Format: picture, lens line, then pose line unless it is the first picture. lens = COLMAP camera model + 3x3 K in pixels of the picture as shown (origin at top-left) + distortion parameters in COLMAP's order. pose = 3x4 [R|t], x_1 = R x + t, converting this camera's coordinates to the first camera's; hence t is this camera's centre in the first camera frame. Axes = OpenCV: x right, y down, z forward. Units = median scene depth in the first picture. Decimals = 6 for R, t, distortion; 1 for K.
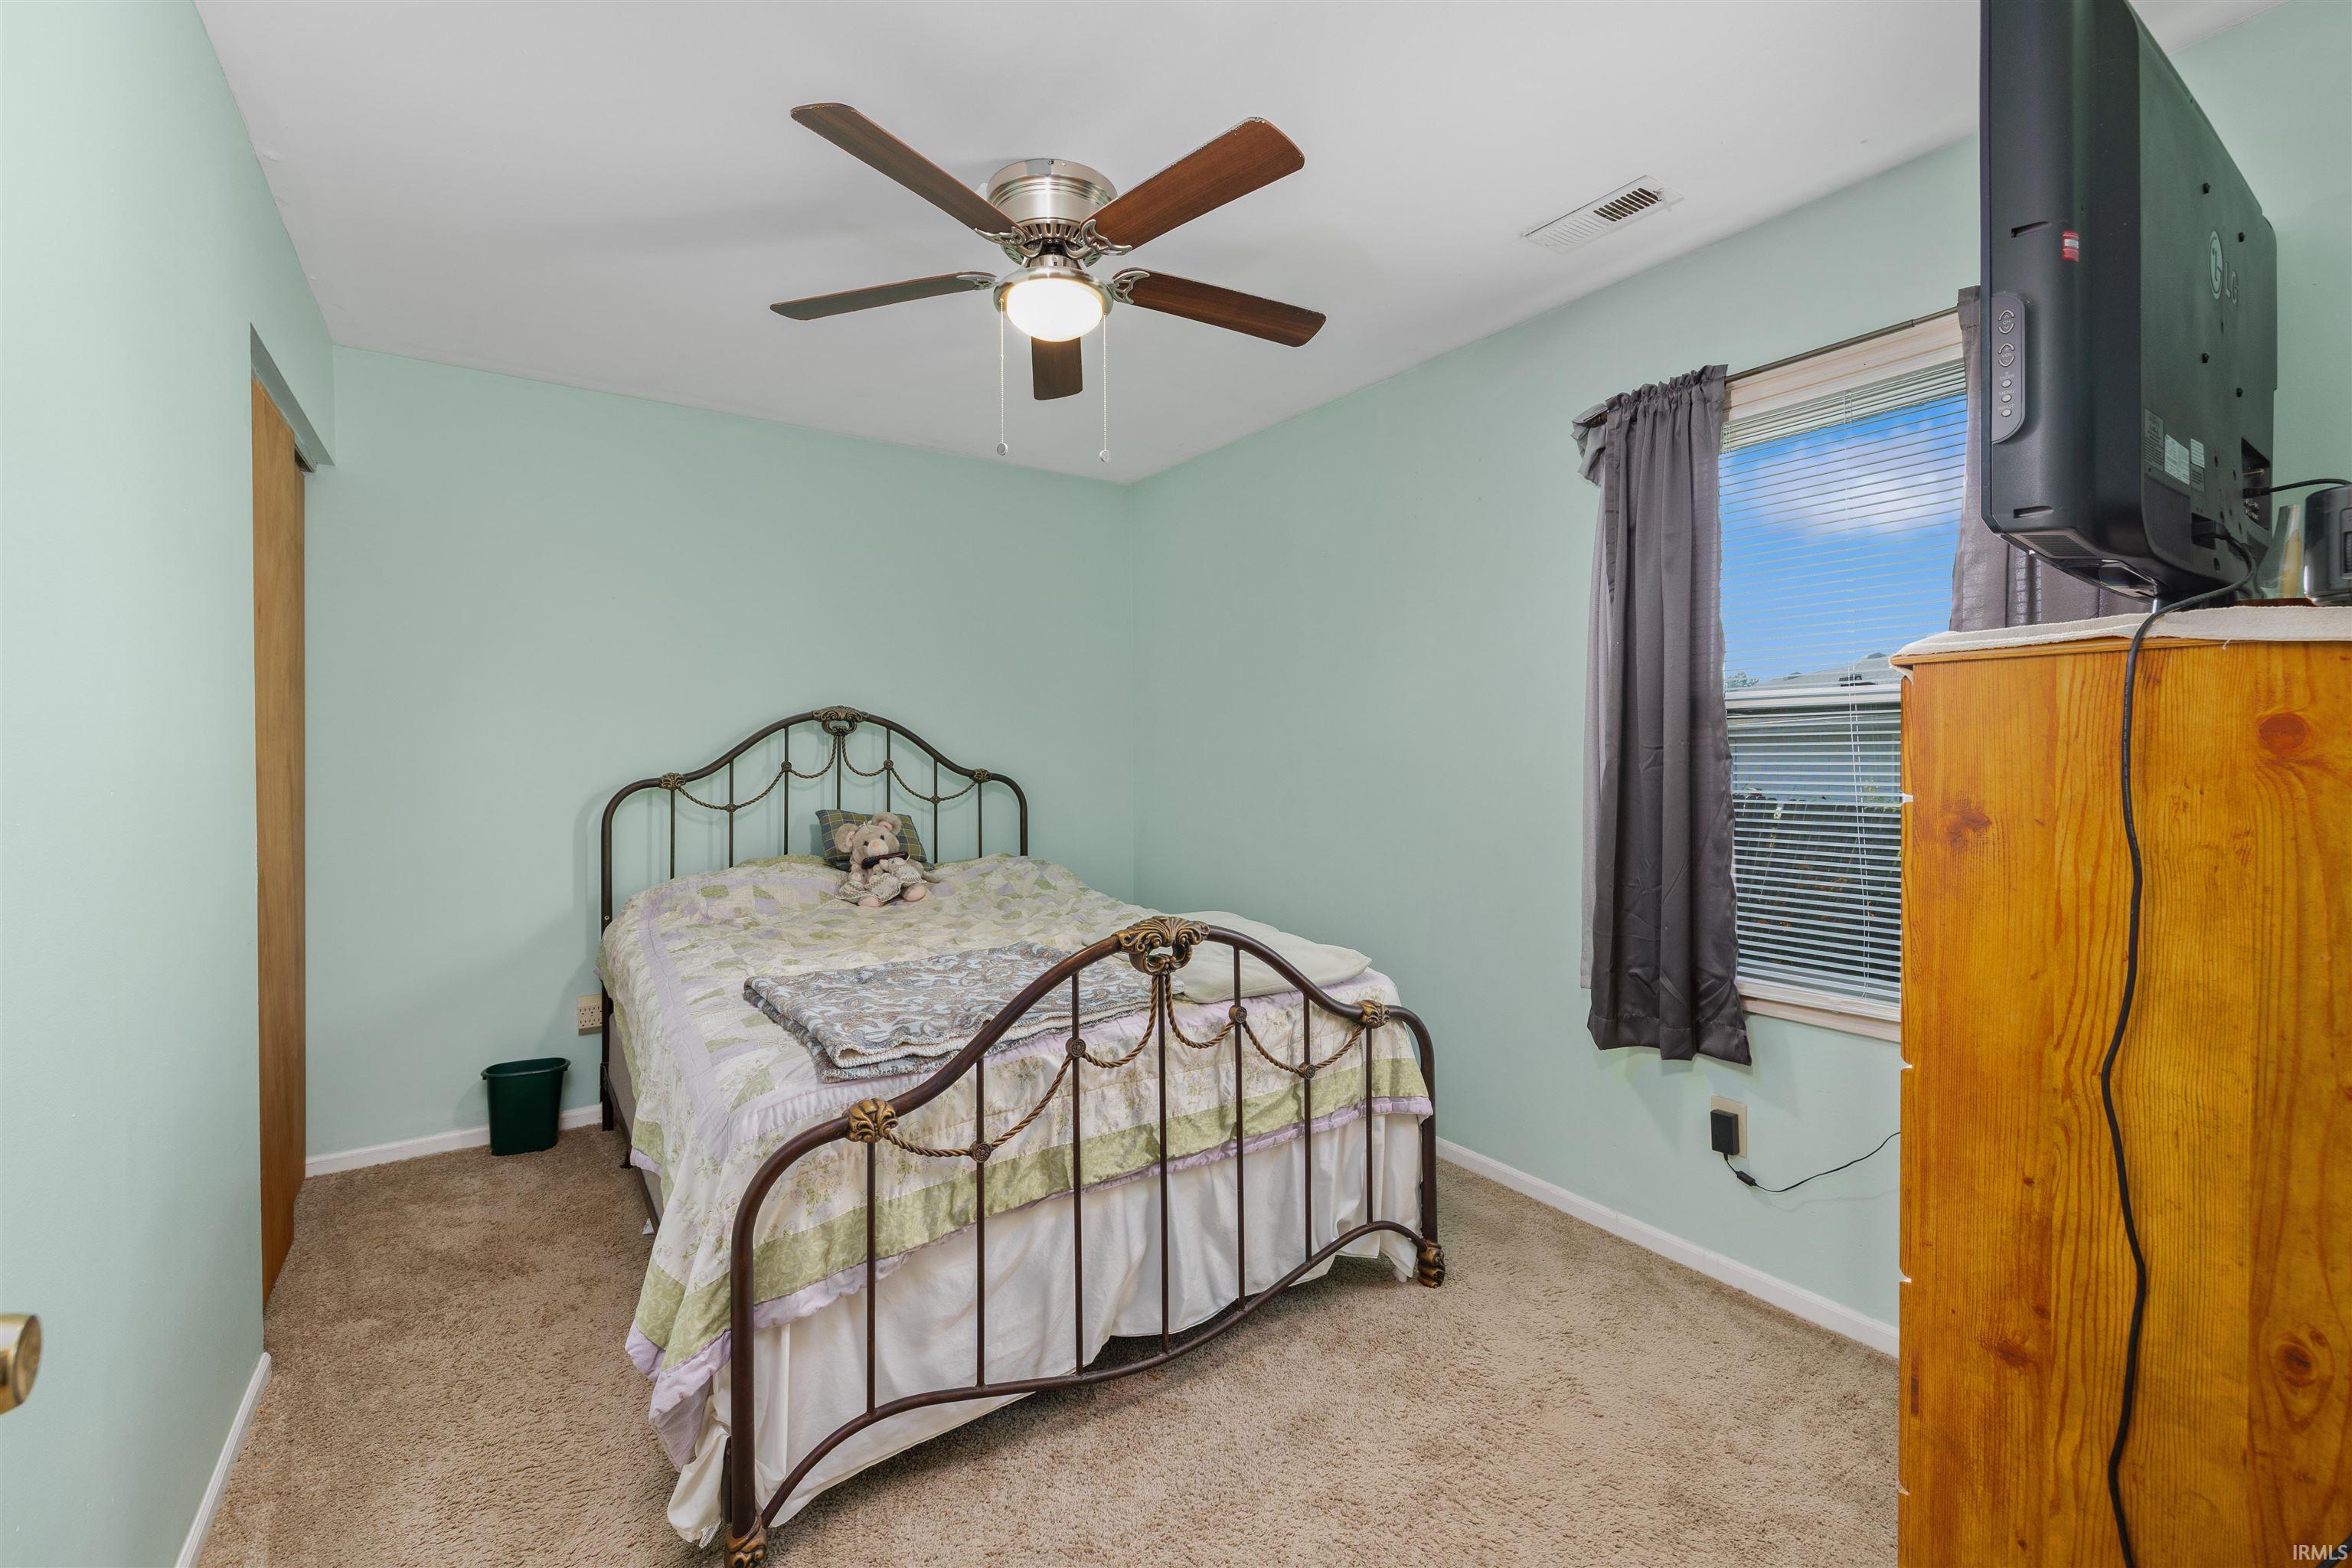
lens RADIAL K [[989.0, 0, 1161.0], [0, 989.0, 766.3], [0, 0, 1]] dist [0.001418, 0.000192]
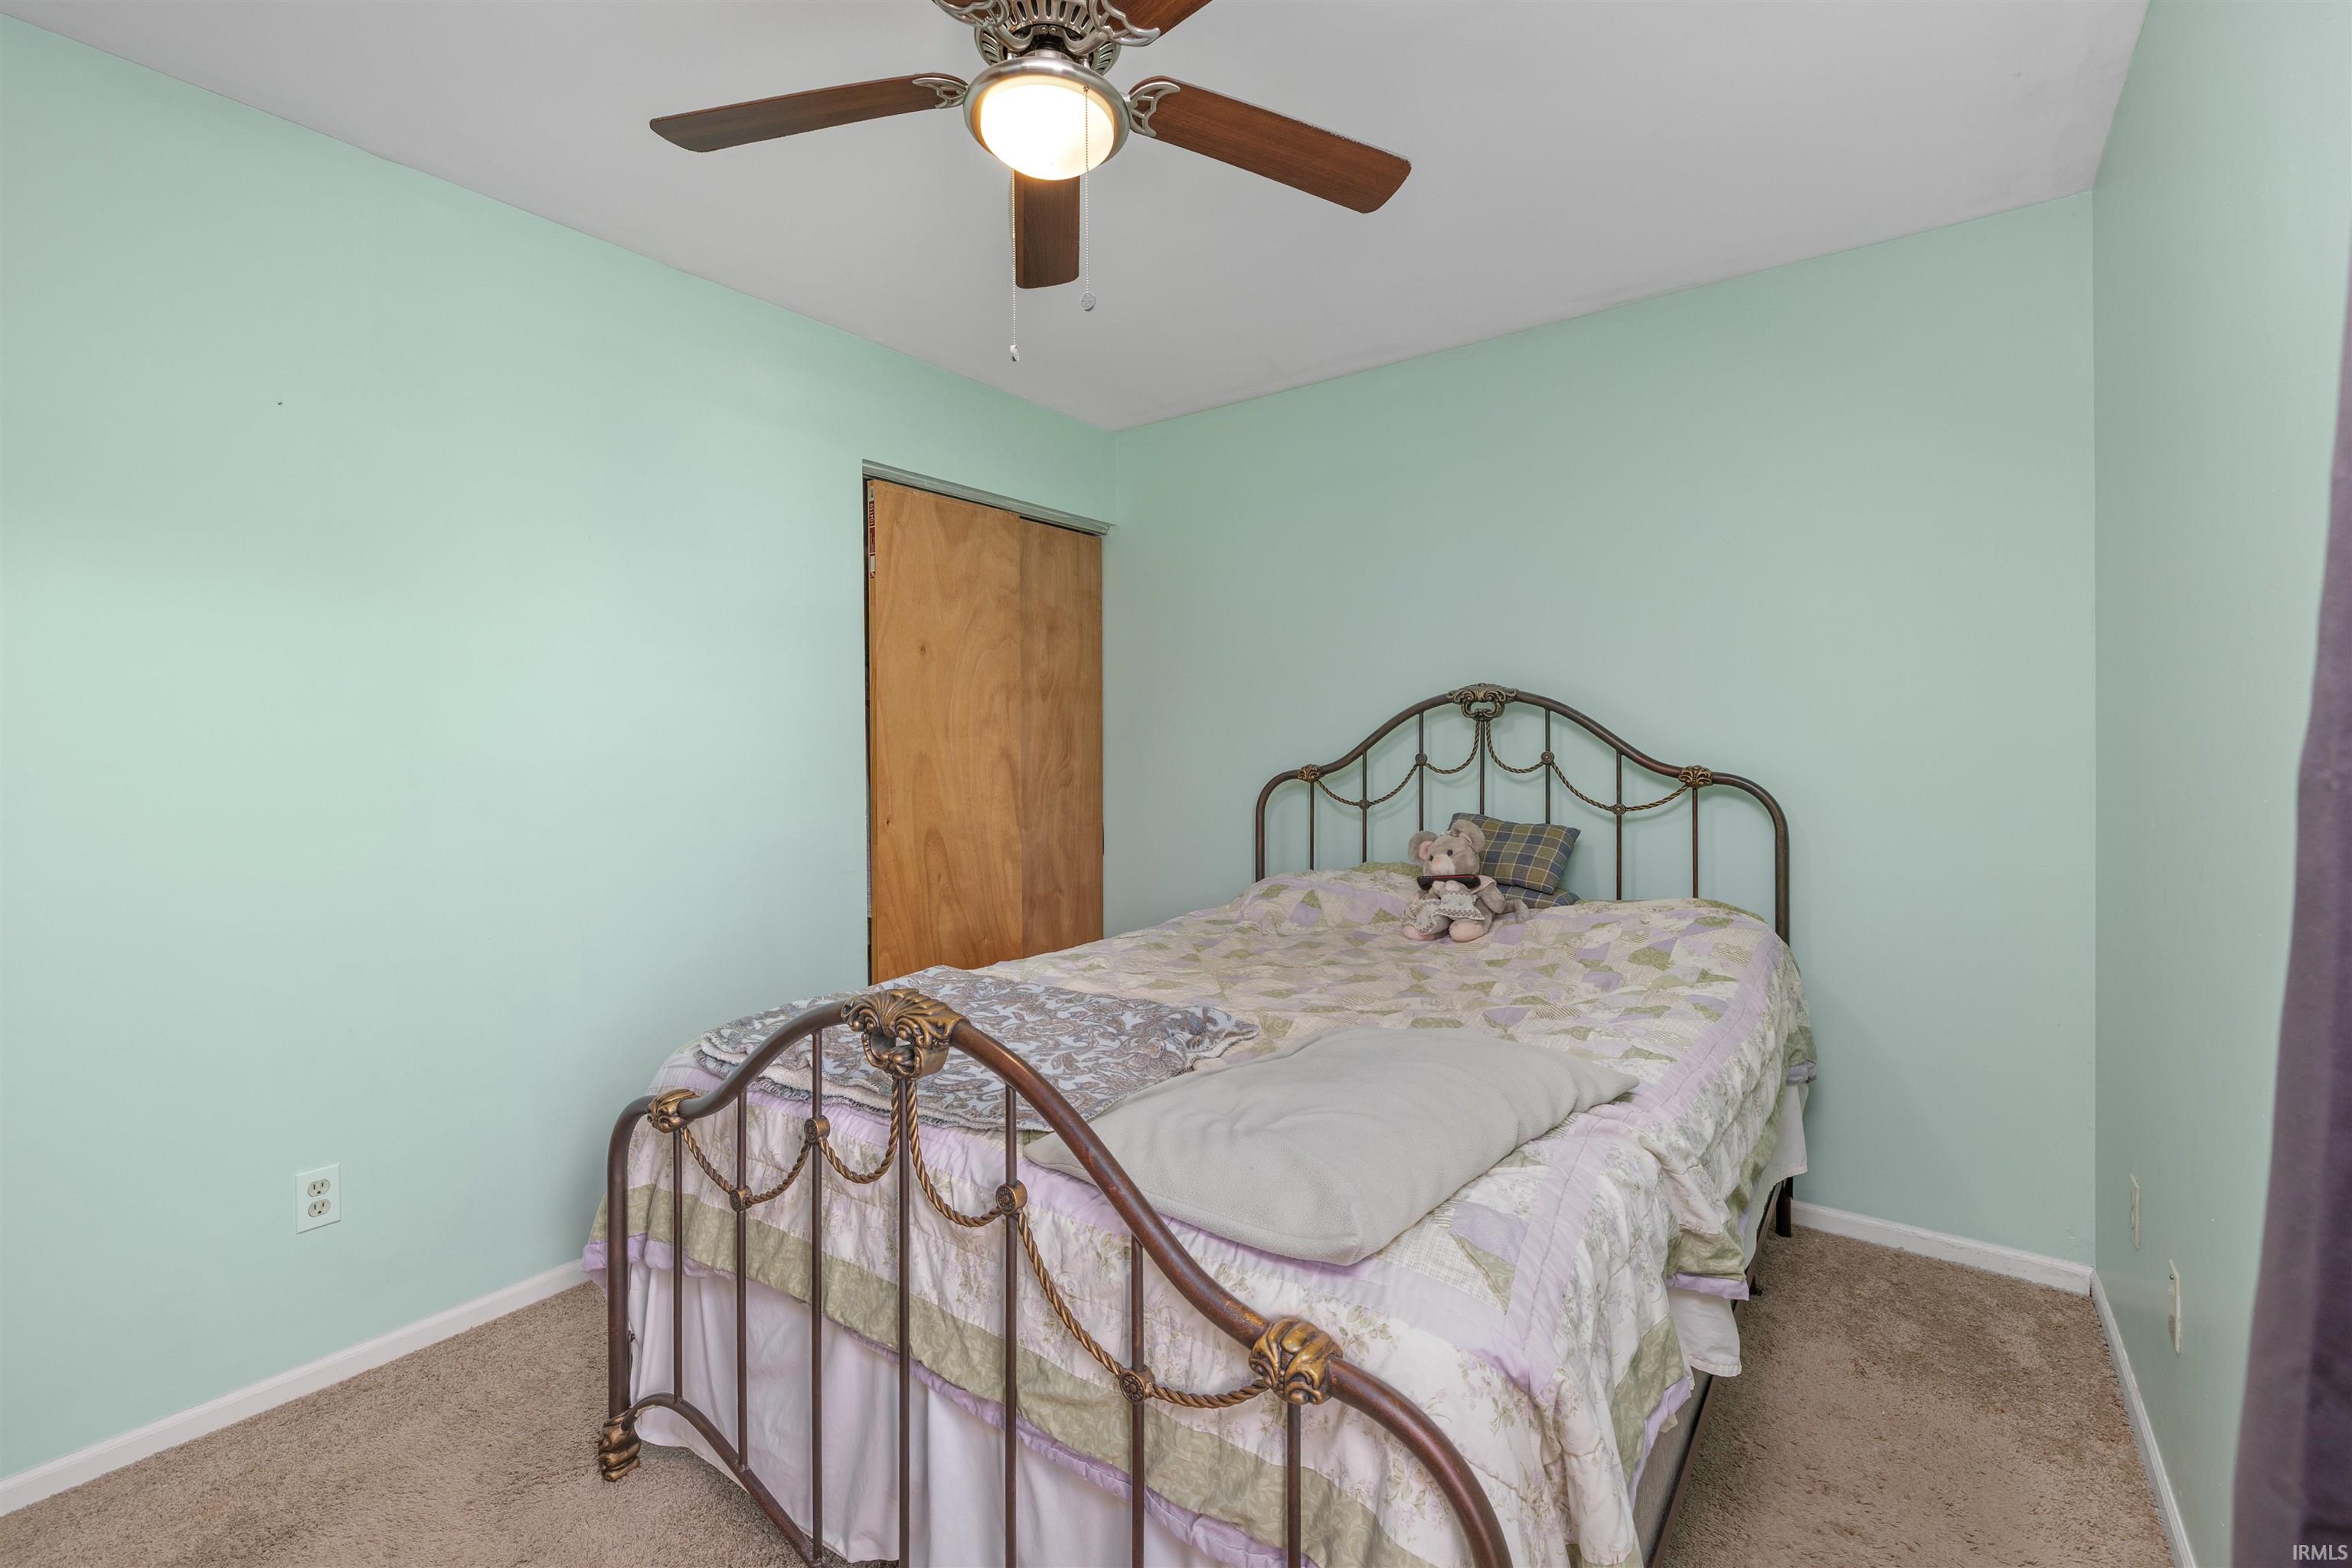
lens RADIAL K [[1024.8, 0, 1170.0], [0, 1024.8, 751.1], [0, 0, 1]] dist [0.001761, 0.000566]
pose [[0.334359, 0.005291, -0.942431, 0.386433], [-0.009274, 0.999954, 0.002324, -0.007139], [0.942400, 0.007963, 0.334393, 0.507617]]
